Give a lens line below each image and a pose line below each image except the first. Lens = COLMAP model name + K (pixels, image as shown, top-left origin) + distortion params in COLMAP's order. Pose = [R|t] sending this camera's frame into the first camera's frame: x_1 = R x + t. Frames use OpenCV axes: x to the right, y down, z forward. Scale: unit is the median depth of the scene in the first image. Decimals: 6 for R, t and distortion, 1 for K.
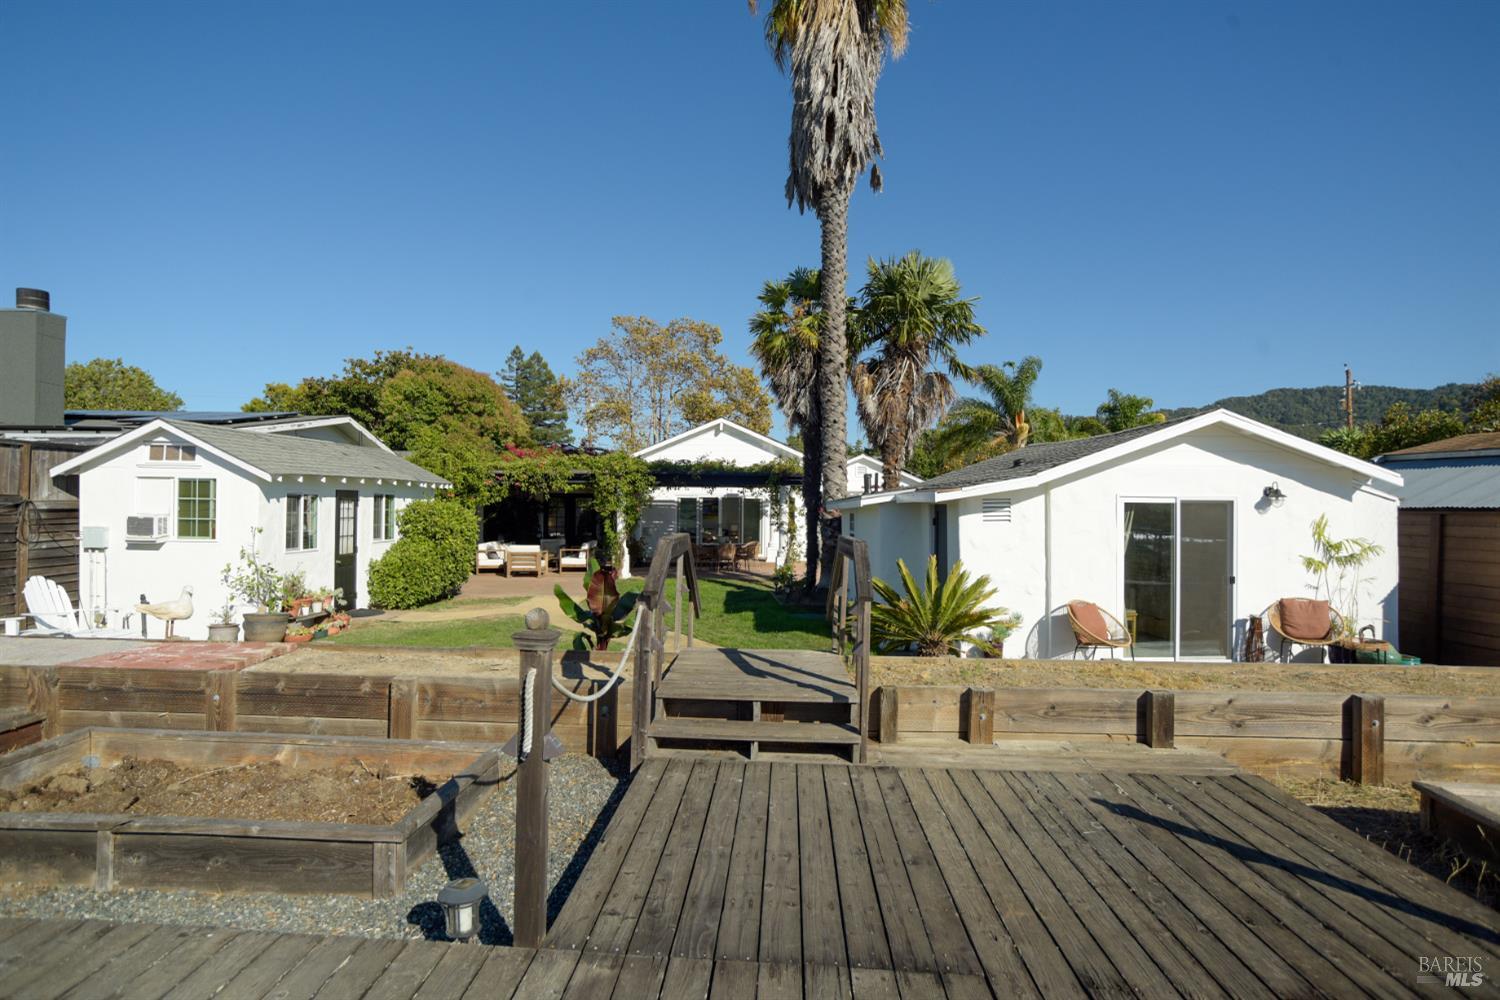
lens RADIAL K [[827.8, 0, 748.2], [0, 827.8, 494.3], [0, 0, 1]] dist [-0.025932, -0.000590]
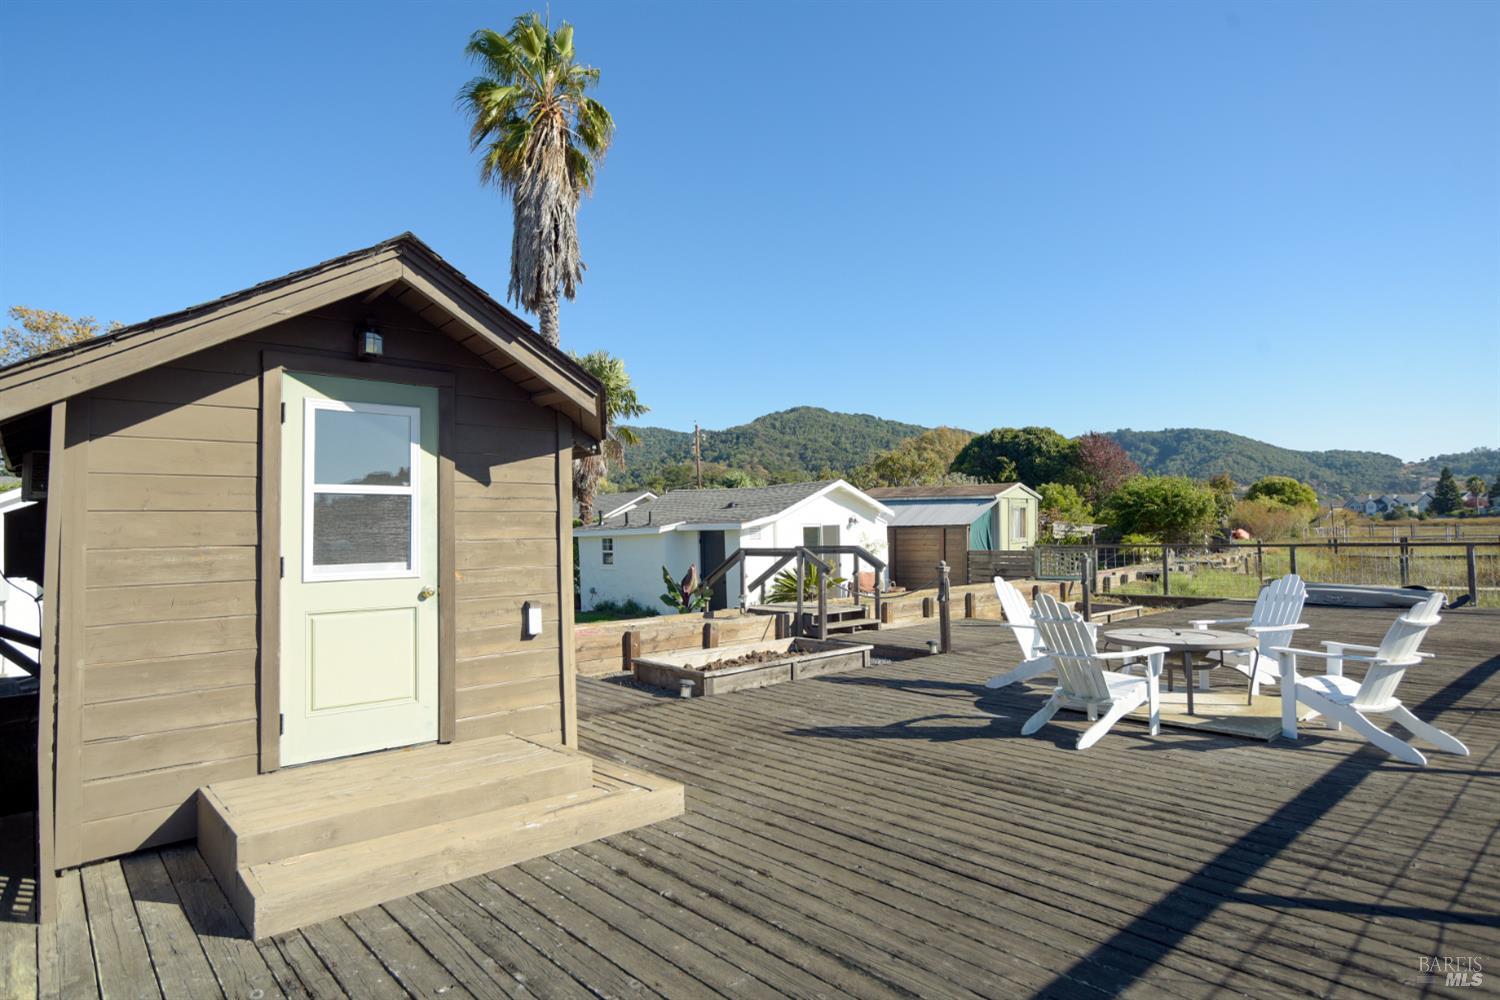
lens RADIAL K [[827.8, 0, 754.6], [0, 827.8, 502.4], [0, 0, 1]] dist [-0.025932, -0.000590]
pose [[0.716661, -0.003280, 0.697413, -0.911371], [0.015586, 0.999815, -0.011314, -0.025646], [-0.697247, 0.018978, 0.716580, -0.282213]]
